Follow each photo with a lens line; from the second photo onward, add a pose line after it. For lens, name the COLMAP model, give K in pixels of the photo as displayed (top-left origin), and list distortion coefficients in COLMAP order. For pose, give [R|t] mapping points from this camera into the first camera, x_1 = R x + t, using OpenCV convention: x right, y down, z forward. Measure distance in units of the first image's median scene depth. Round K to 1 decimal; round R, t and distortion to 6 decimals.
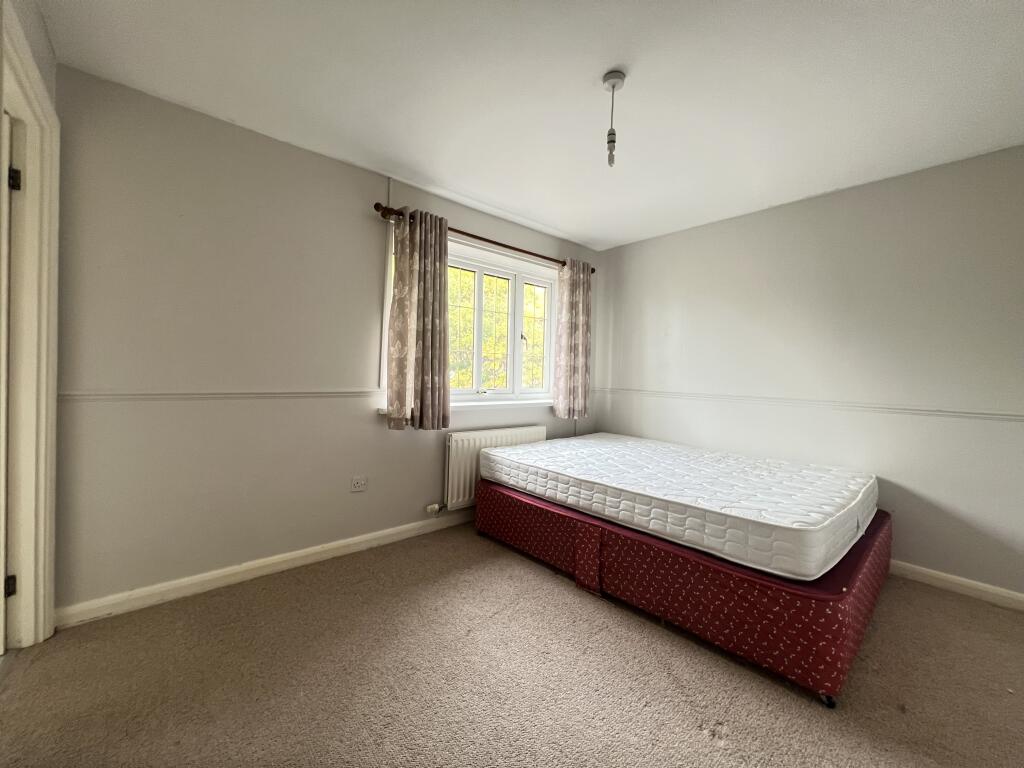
lens RADIAL K [[408.9, 0, 517.1], [0, 408.9, 381.8], [0, 0, 1]] dist [0.001025, 0.000419]
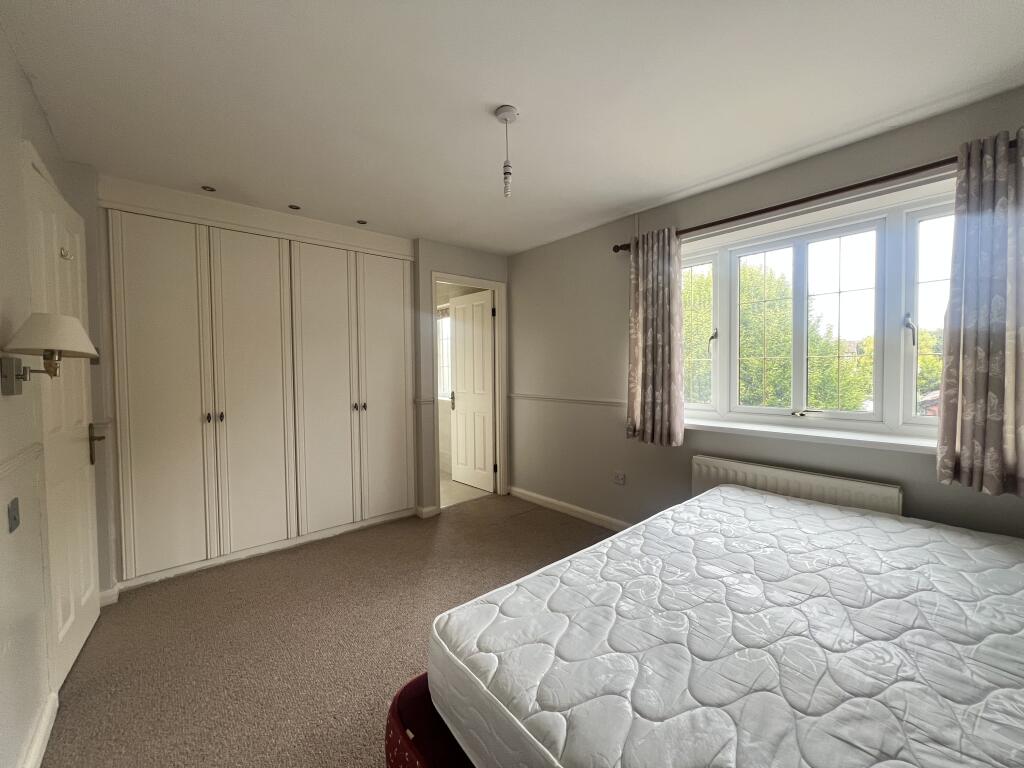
lens RADIAL K [[408.9, 0, 511.5], [0, 408.9, 381.8], [0, 0, 1]] dist [0.001025, 0.000419]
pose [[-0.005027, 0.006553, -0.999966, 0.808538], [-0.009404, 0.999934, 0.006600, -0.040212], [0.999943, 0.009437, -0.004965, 0.663829]]
